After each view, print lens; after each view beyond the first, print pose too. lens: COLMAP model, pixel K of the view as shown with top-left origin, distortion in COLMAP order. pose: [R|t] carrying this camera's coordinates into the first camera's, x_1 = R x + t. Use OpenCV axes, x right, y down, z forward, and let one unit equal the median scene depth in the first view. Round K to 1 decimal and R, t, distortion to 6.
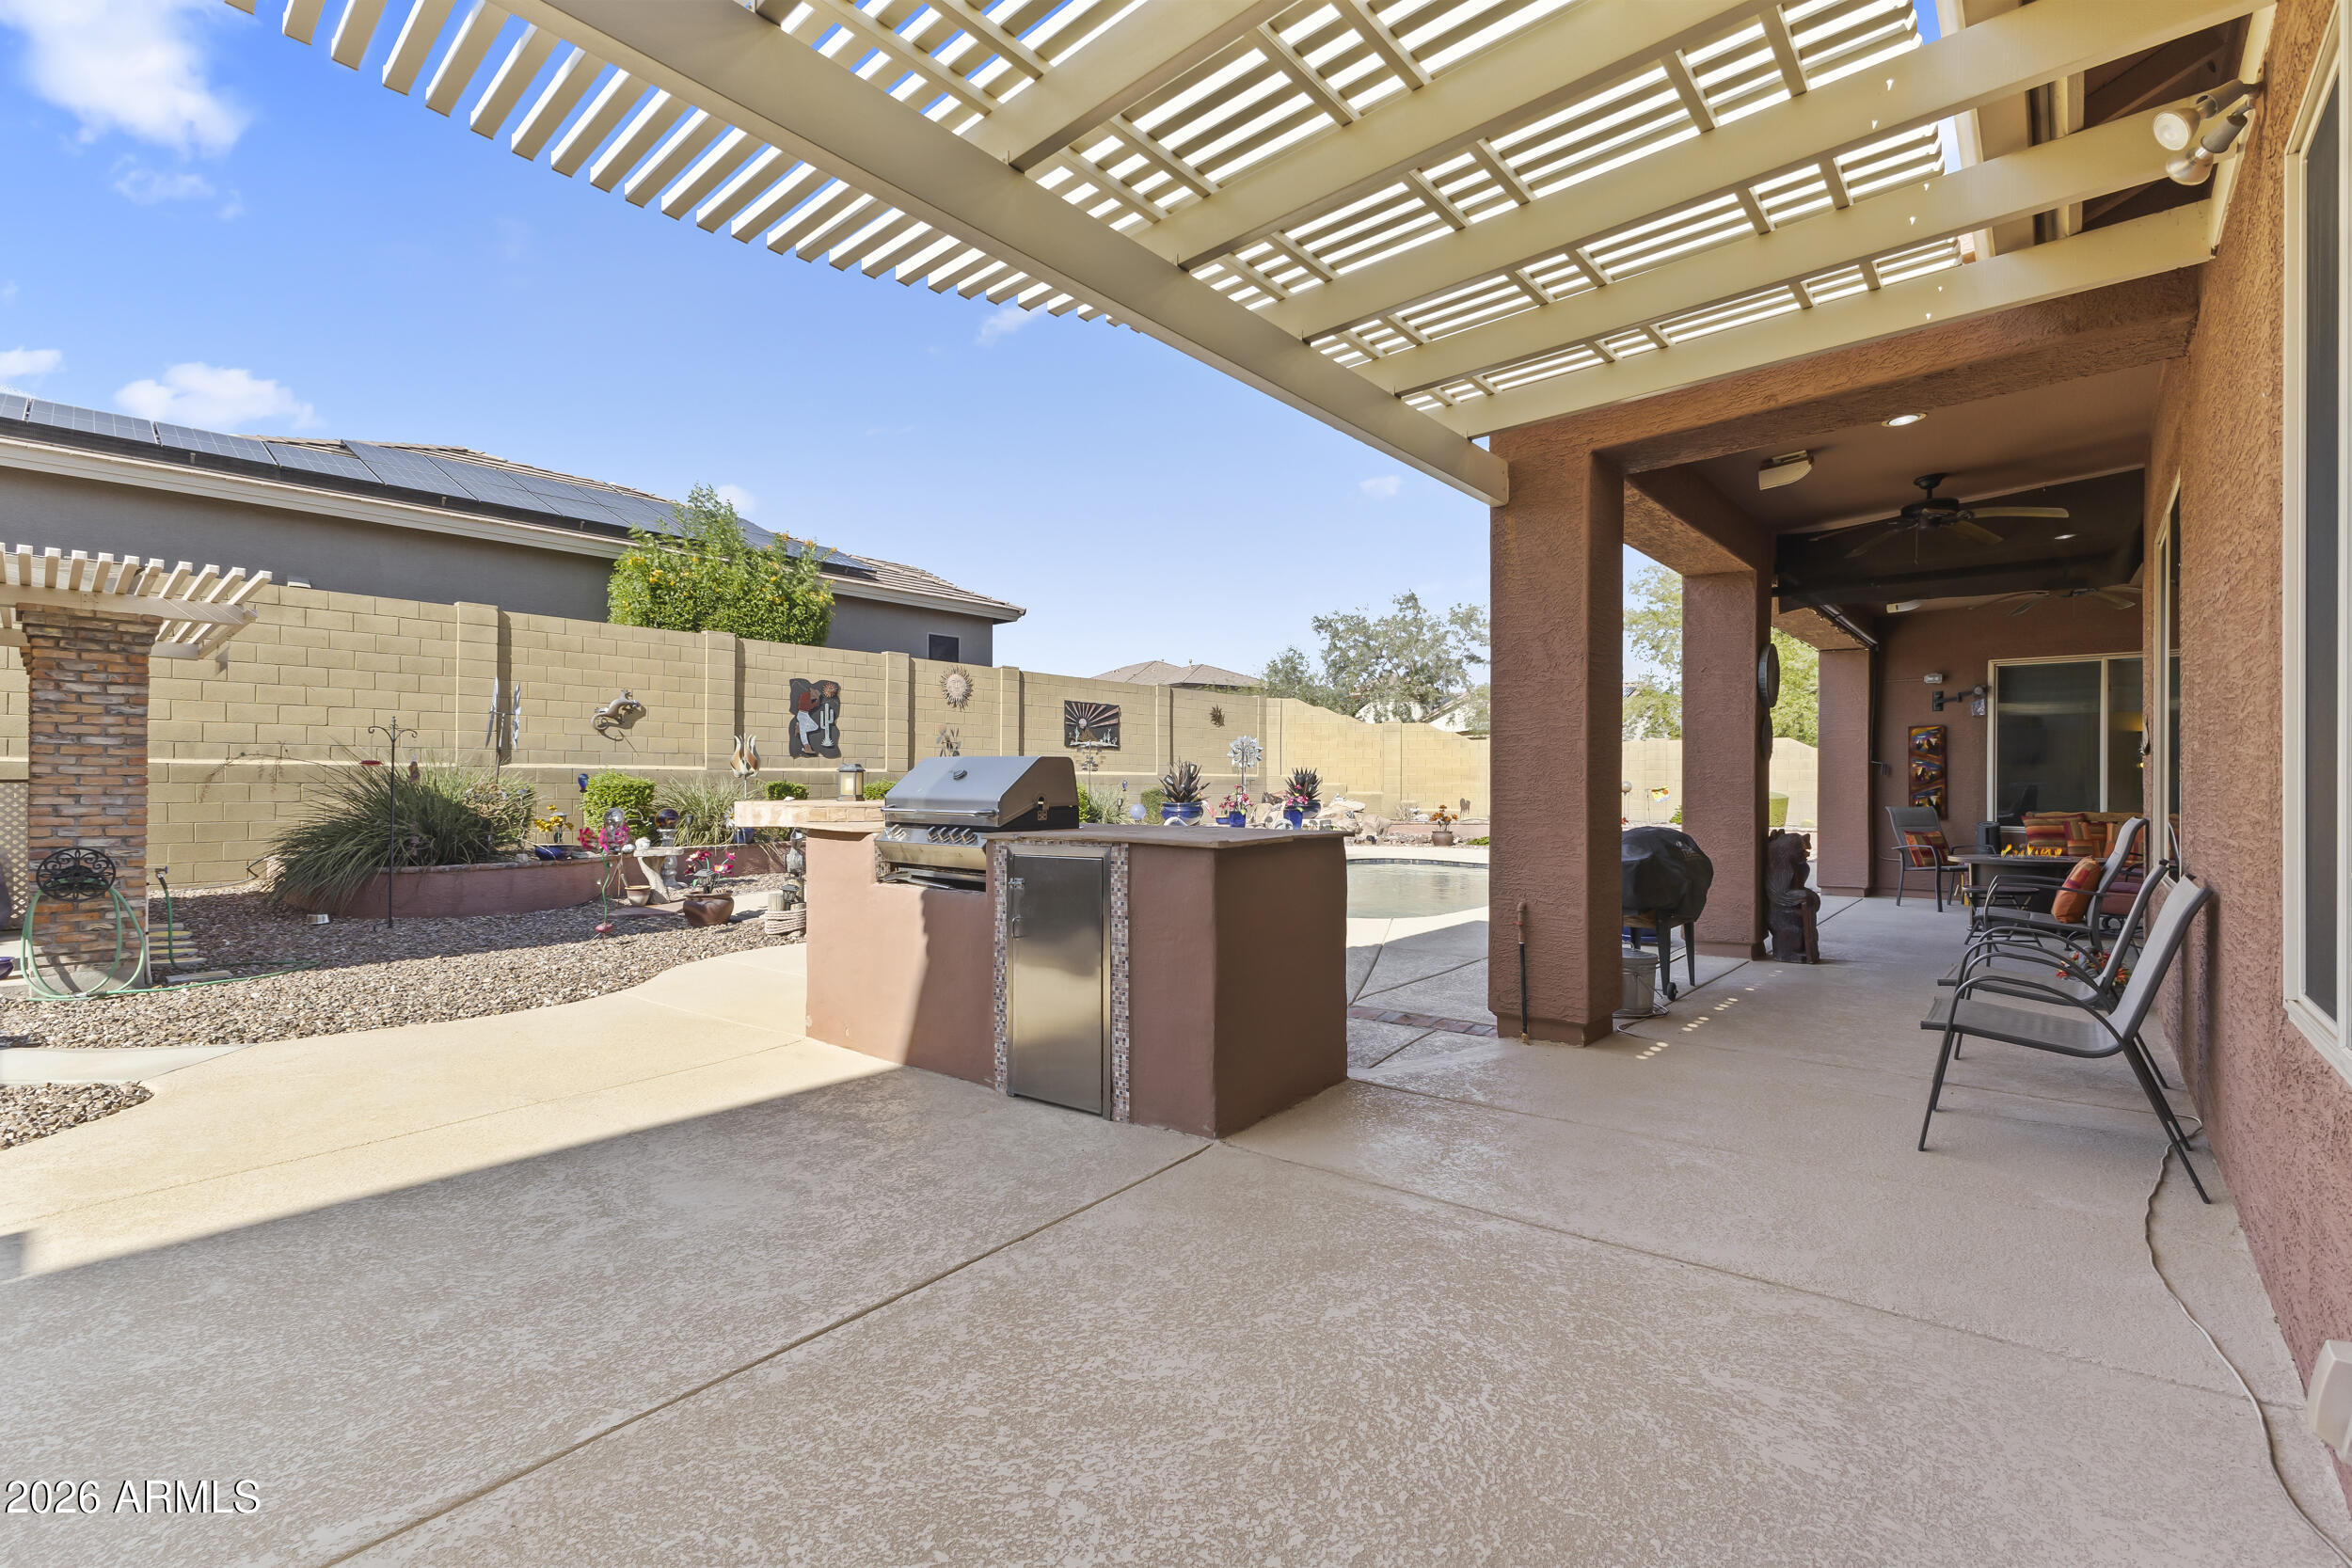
lens RADIAL K [[1011.8, 0, 1171.0], [0, 1011.8, 779.3], [0, 0, 1]] dist [0.003703, -0.002844]
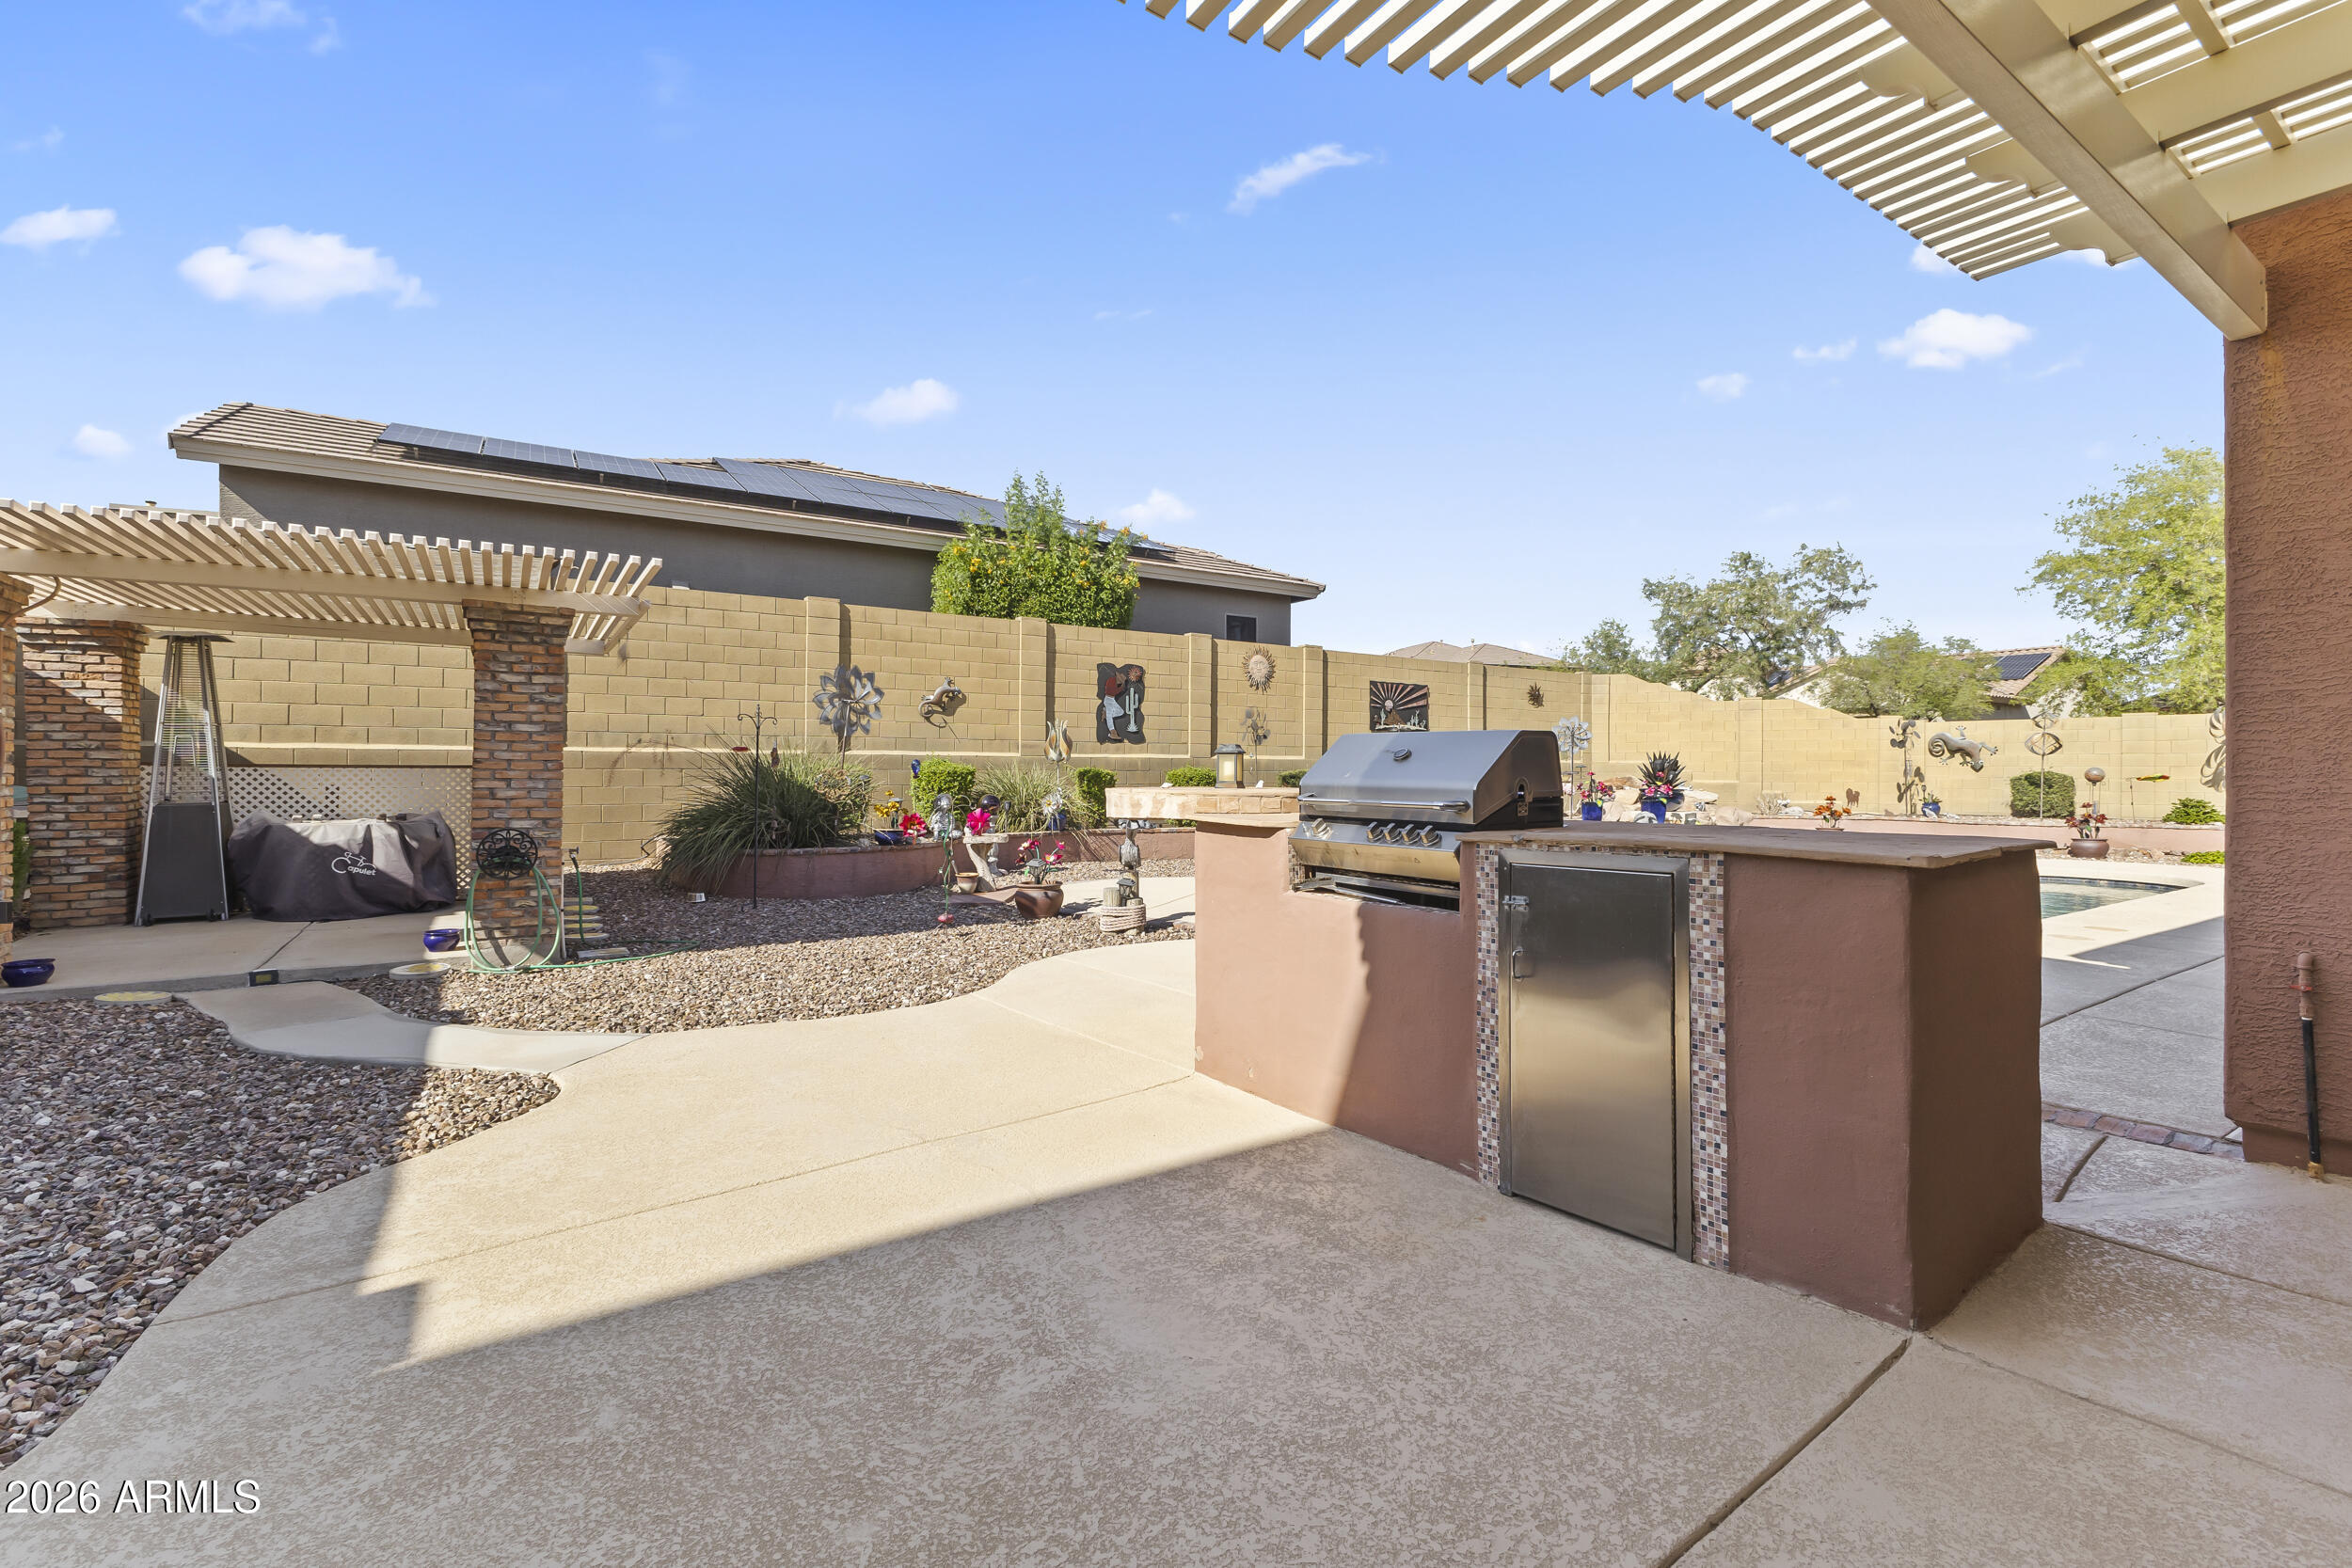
lens RADIAL K [[1011.8, 0, 1147.8], [0, 1011.8, 761.7], [0, 0, 1]] dist [0.003703, -0.002844]
pose [[0.962285, -0.001885, -0.272037, -0.176674], [0.000464, 0.999986, -0.005288, 0.004337], [0.272044, 0.004963, 0.962272, 0.193561]]
